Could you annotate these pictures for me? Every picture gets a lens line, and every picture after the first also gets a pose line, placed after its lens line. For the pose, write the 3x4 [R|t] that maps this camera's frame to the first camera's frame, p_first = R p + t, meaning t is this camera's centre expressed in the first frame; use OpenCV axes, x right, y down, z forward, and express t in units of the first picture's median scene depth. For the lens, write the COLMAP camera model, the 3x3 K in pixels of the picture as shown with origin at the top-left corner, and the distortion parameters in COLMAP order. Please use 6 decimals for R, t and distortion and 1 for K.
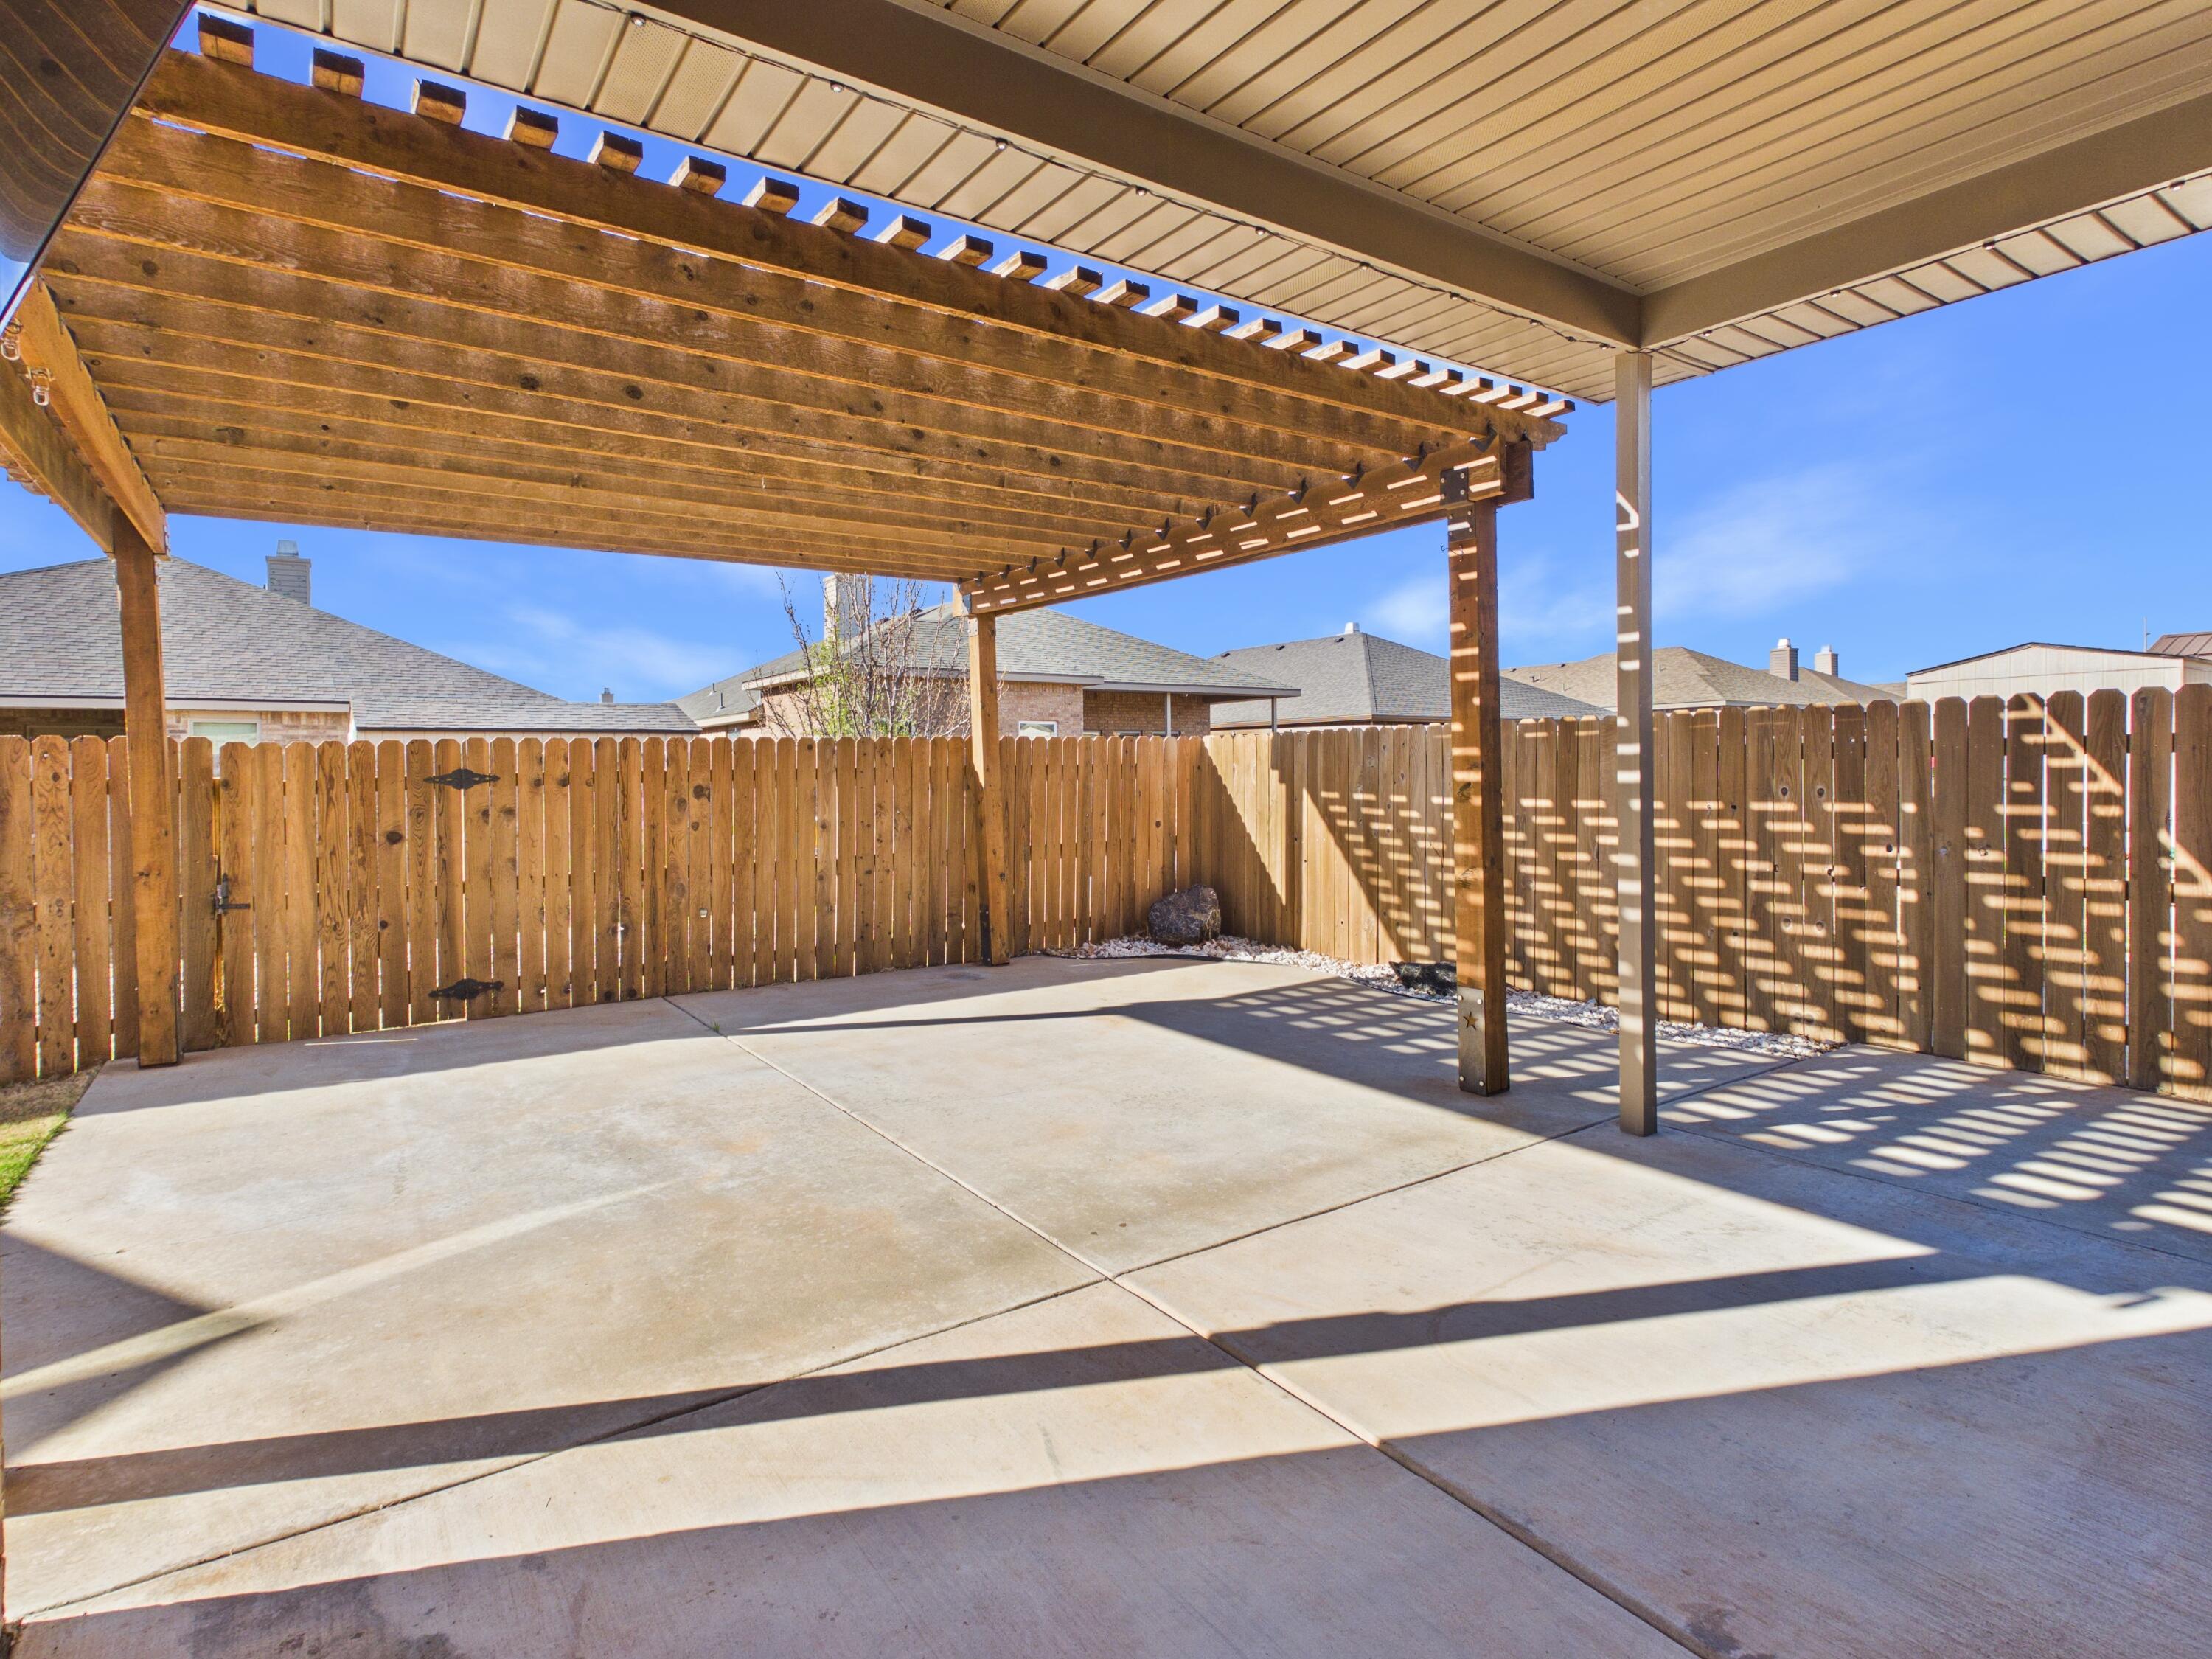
lens RADIAL K [[1157.2, 0, 1109.5], [0, 1157.2, 786.3], [0, 0, 1]] dist [-0.001716, 0.000057]
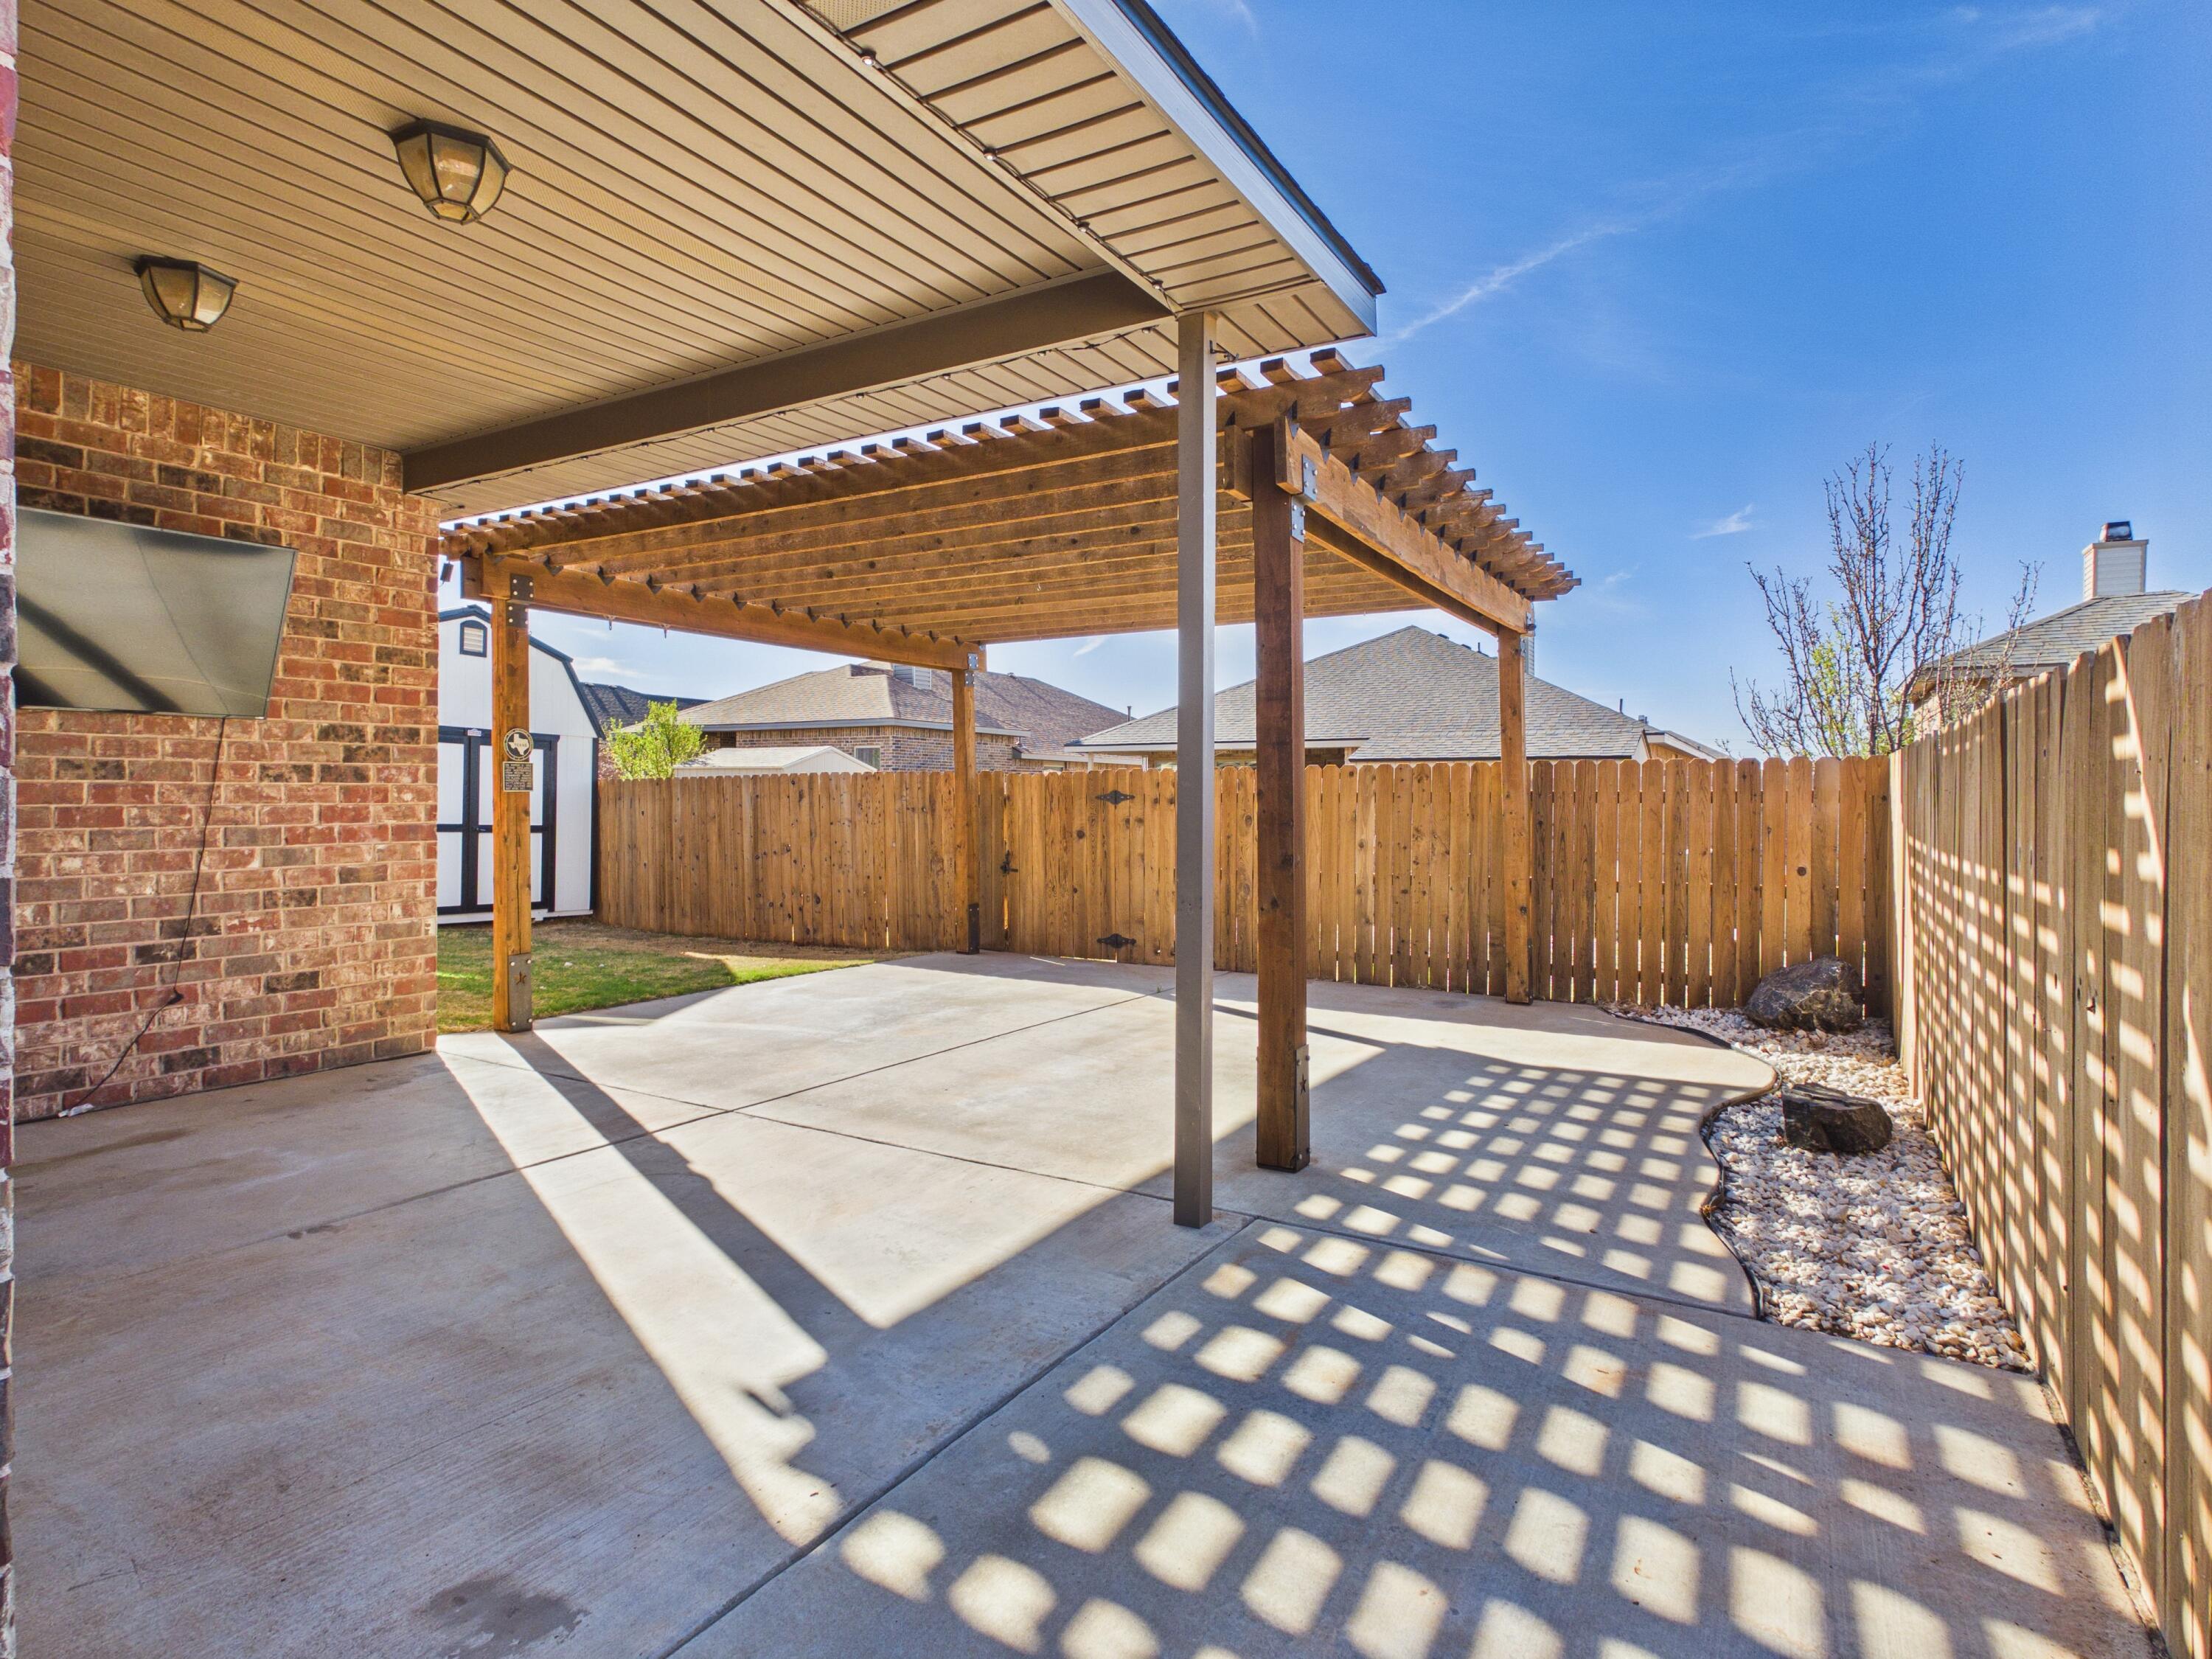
lens RADIAL K [[1157.2, 0, 1109.5], [0, 1157.2, 786.3], [0, 0, 1]] dist [-0.001716, 0.000057]
pose [[0.422953, 0.004797, -0.906139, 0.649950], [-0.024118, 0.999691, -0.005965, -0.009362], [0.905831, 0.024377, 0.422938, 0.312981]]
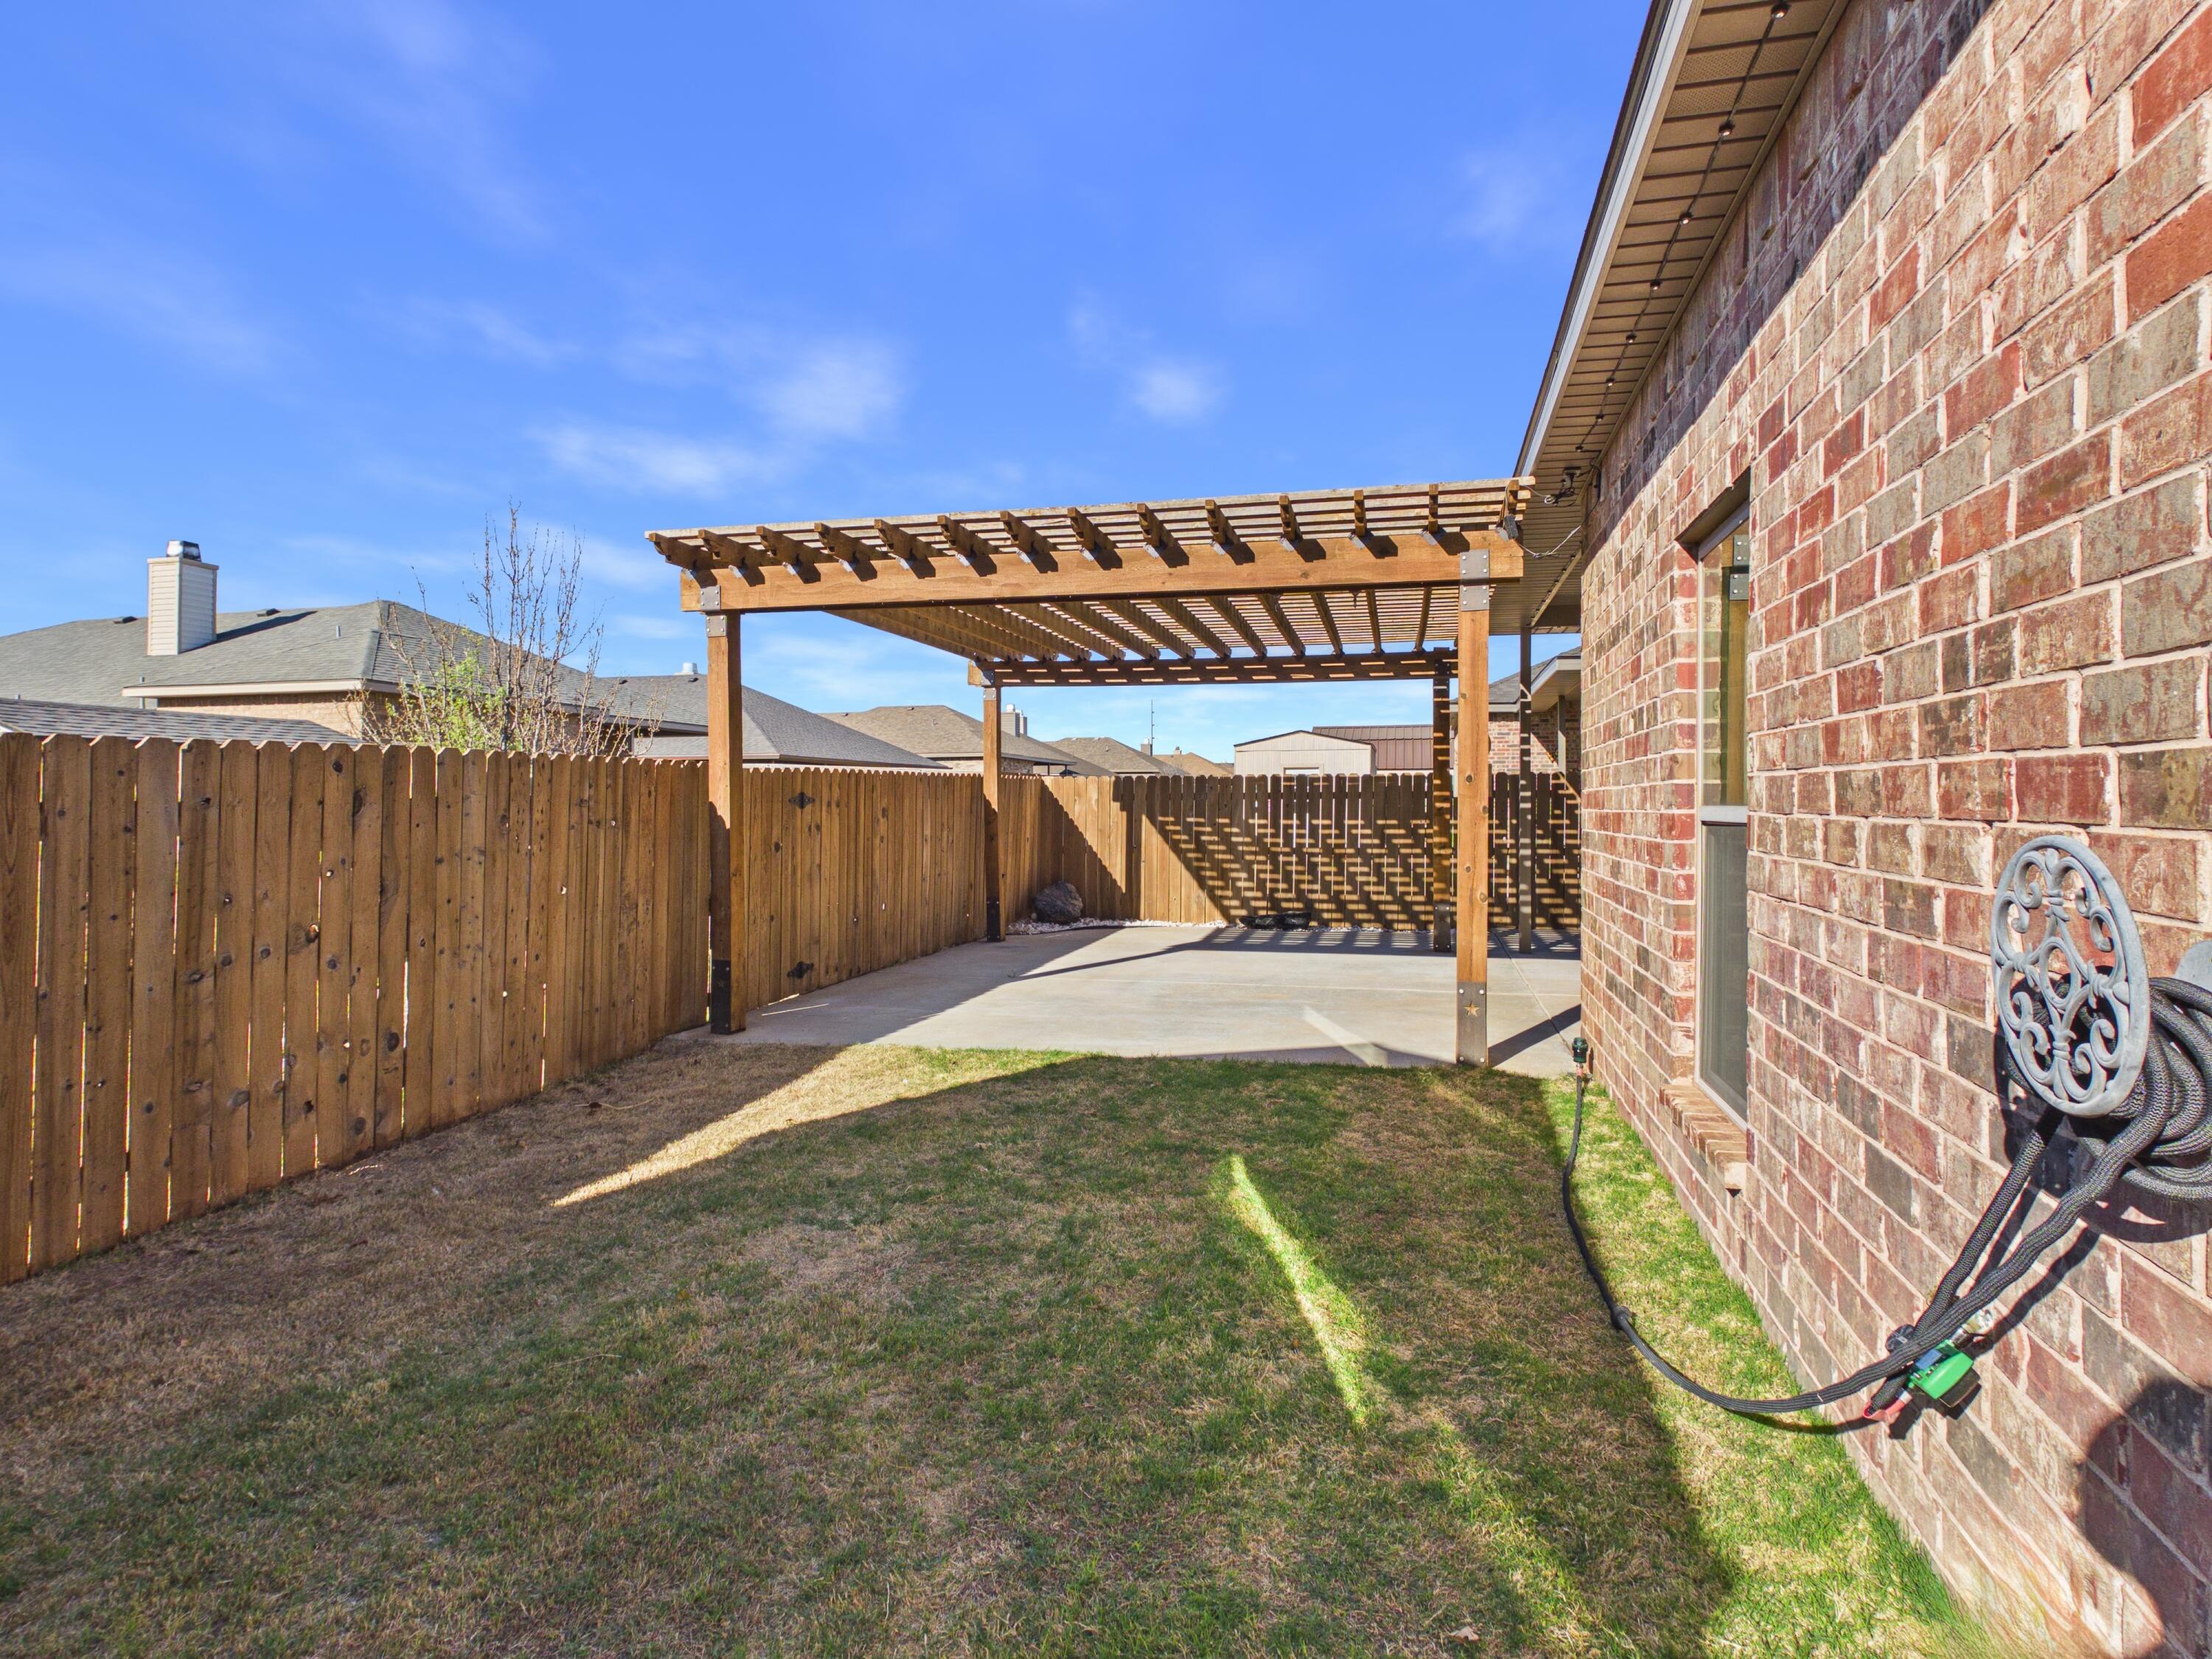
lens RADIAL K [[1157.2, 0, 1109.5], [0, 1157.2, 786.3], [0, 0, 1]] dist [-0.001716, 0.000057]
pose [[0.758795, 0.020743, 0.650999, -0.945895], [0.001423, 0.999438, -0.033504, 0.016962], [-0.651328, 0.026349, 0.758339, -0.133279]]
